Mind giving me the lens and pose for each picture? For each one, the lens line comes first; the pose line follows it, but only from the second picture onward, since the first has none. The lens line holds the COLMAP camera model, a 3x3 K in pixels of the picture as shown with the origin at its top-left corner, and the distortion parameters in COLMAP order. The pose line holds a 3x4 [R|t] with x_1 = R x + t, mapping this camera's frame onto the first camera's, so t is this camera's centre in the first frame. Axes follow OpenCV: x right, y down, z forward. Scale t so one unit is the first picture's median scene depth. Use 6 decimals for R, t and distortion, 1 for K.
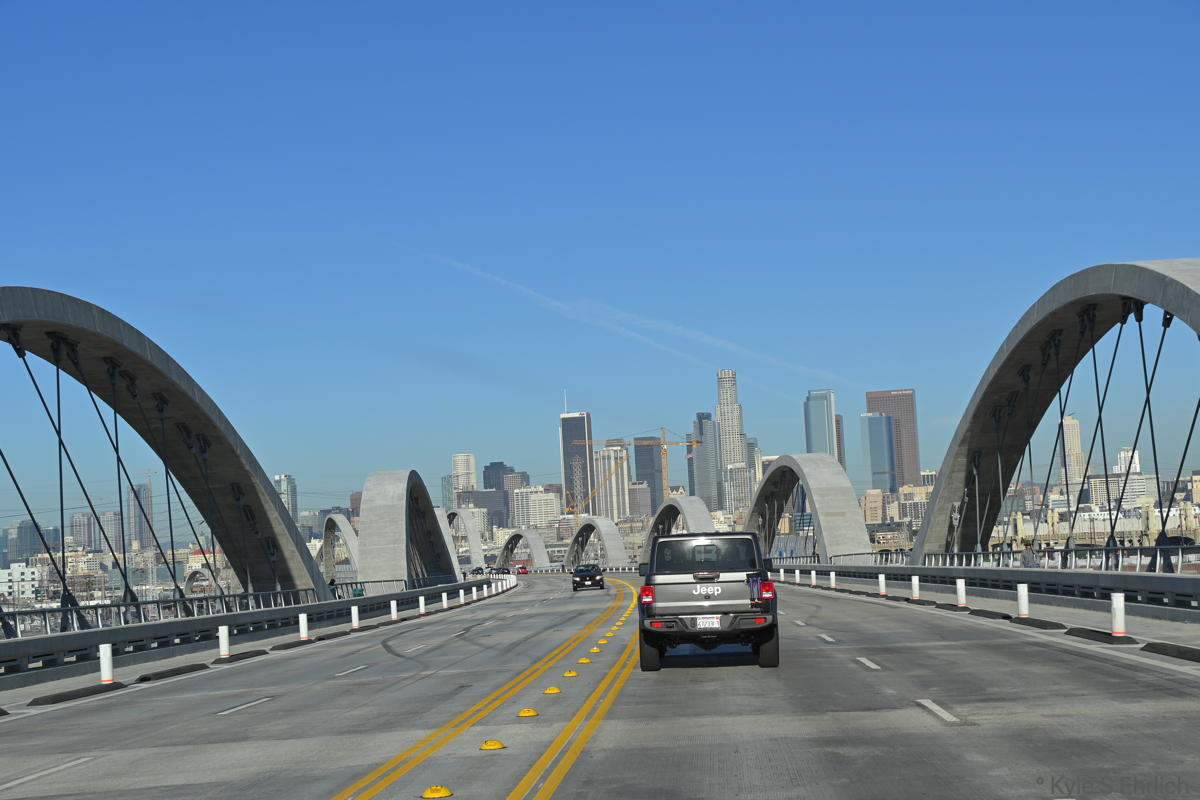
lens RADIAL K [[1896.6, 0, 600.0], [0, 1896.6, 400.0], [0, 0, 1]] dist [-0.004216, 0.011156]
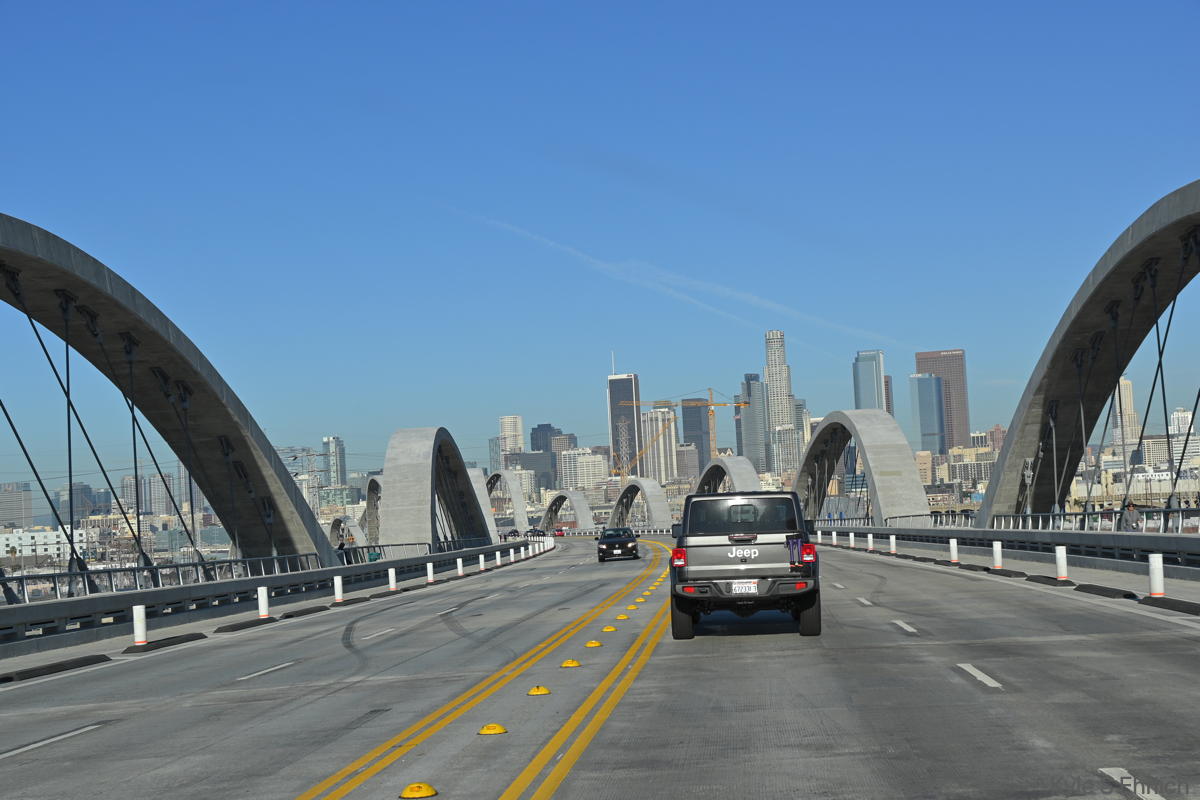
lens RADIAL K [[1896.6, 0, 600.0], [0, 1896.6, 400.0], [0, 0, 1]] dist [-0.004216, 0.011156]
pose [[0.999680, -0.001665, -0.025258, 0.007327], [0.002171, 0.999797, 0.020026, 0.008349], [0.025220, -0.020075, 0.999480, 0.100916]]
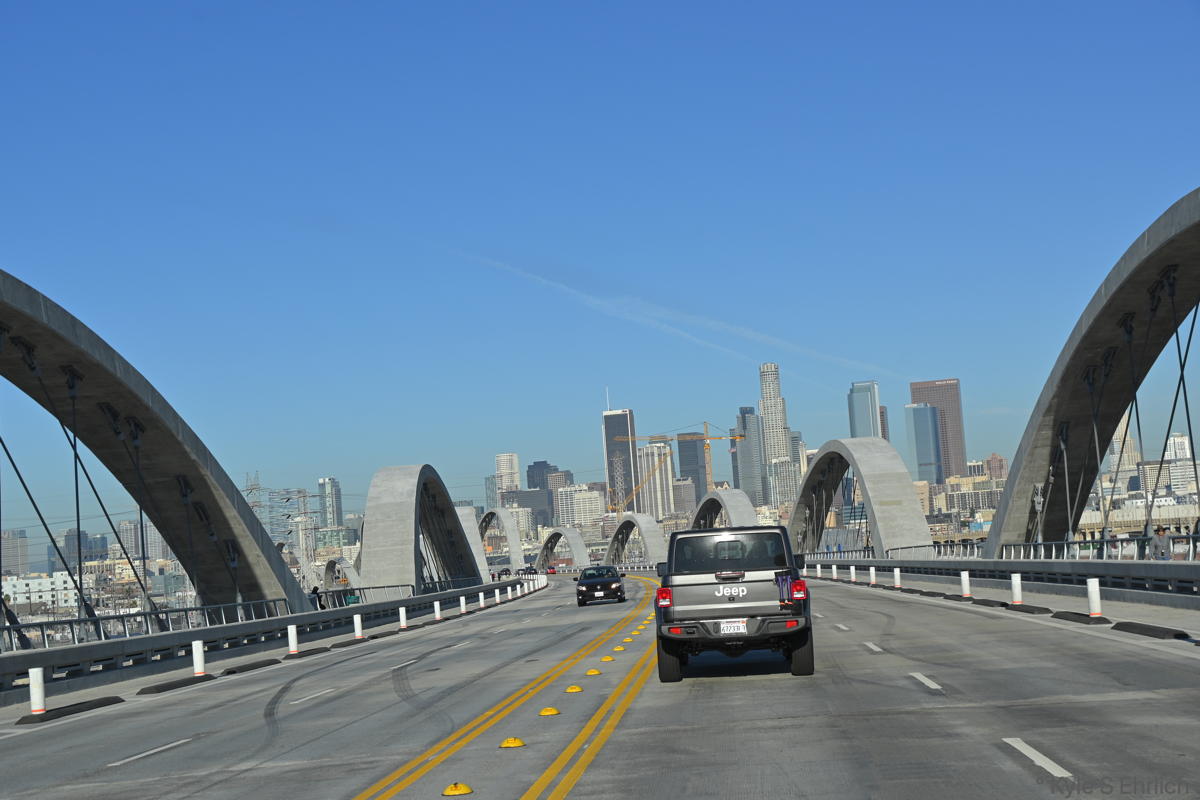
lens RADIAL K [[1896.6, 0, 600.0], [0, 1896.6, 400.0], [0, 0, 1]] dist [-0.004216, 0.011156]
pose [[0.999527, -0.020821, -0.022627, 0.011504], [0.020848, 0.999782, 0.000966, 0.012167], [0.022602, -0.001437, 0.999744, 0.151534]]
